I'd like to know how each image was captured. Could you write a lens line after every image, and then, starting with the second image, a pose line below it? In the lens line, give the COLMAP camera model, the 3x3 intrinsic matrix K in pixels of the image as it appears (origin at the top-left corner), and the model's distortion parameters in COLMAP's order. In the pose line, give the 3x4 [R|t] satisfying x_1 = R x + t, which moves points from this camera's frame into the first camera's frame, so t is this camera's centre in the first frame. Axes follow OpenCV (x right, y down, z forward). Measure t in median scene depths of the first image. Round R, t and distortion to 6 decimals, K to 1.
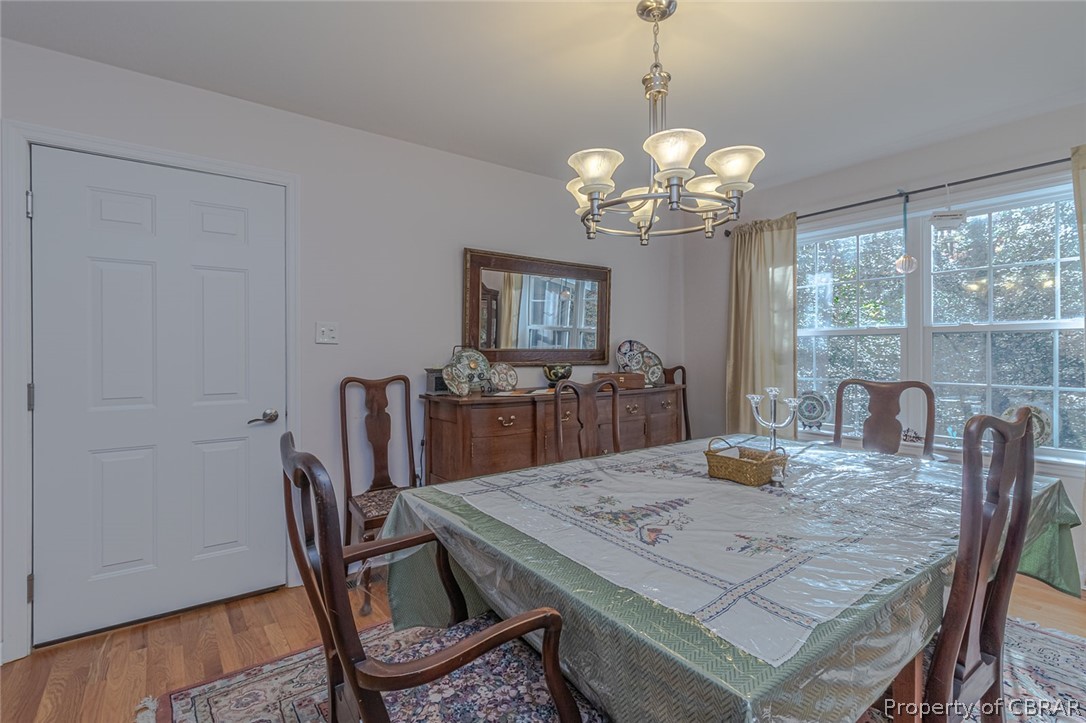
lens RADIAL K [[521.3, 0, 546.9], [0, 521.3, 356.4], [0, 0, 1]] dist [-0.000652, -0.000167]
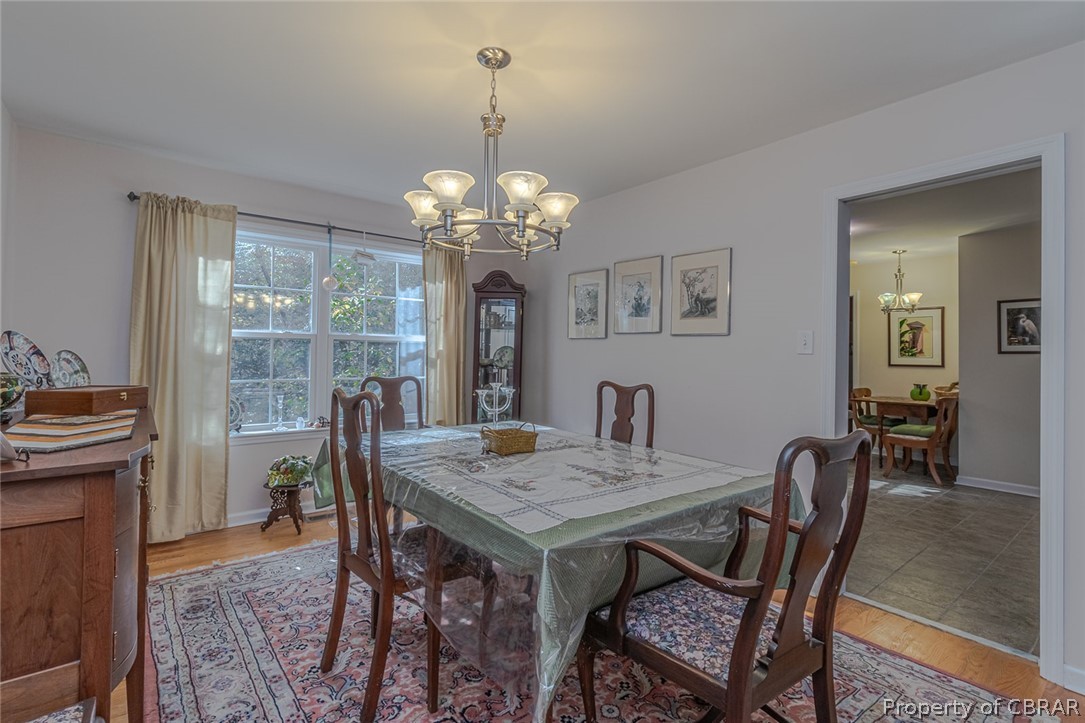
lens RADIAL K [[506.5, 0, 537.9], [0, 506.5, 348.6], [0, 0, 1]] dist [-0.001478, -0.000005]
pose [[-0.034661, 0.013983, 0.999301, -0.515418], [-0.003726, 0.999893, -0.014120, -0.007034], [-0.999392, -0.004213, -0.034605, 0.536467]]
